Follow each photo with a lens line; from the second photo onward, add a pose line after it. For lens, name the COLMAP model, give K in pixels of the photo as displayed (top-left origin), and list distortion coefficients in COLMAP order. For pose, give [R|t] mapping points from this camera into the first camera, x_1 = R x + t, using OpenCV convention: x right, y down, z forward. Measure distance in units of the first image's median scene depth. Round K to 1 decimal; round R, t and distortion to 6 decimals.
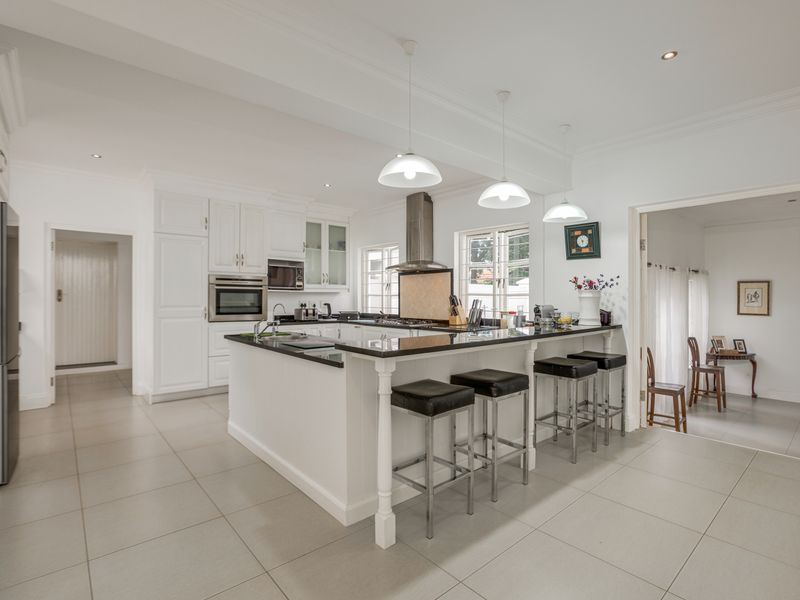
lens RADIAL K [[418.5, 0, 401.7], [0, 418.5, 296.1], [0, 0, 1]] dist [0.001859, 0.000505]
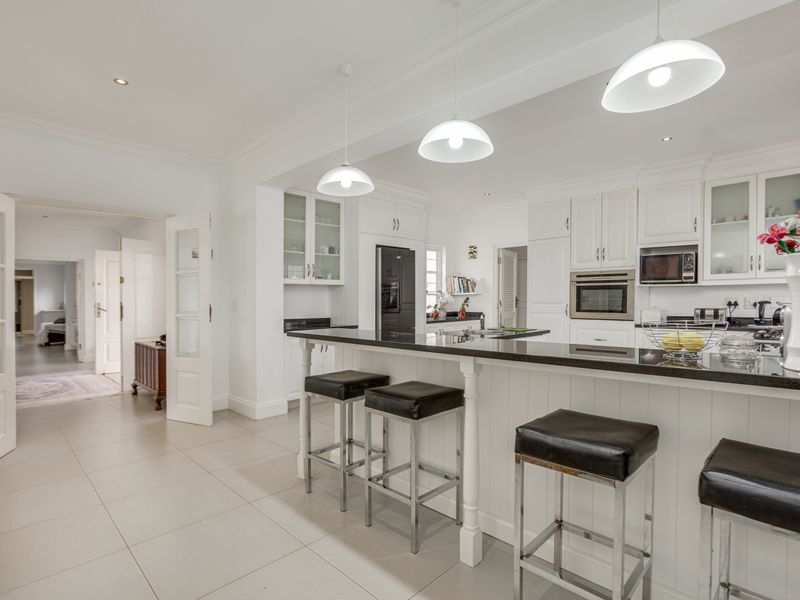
lens RADIAL K [[418.5, 0, 397.5], [0, 418.5, 303.1], [0, 0, 1]] dist [0.001859, 0.000505]
pose [[0.098040, 0.006814, -0.995159, 0.486714], [0.009374, 0.999926, 0.007771, 0.011196], [0.995138, -0.010091, 0.097969, 0.441118]]
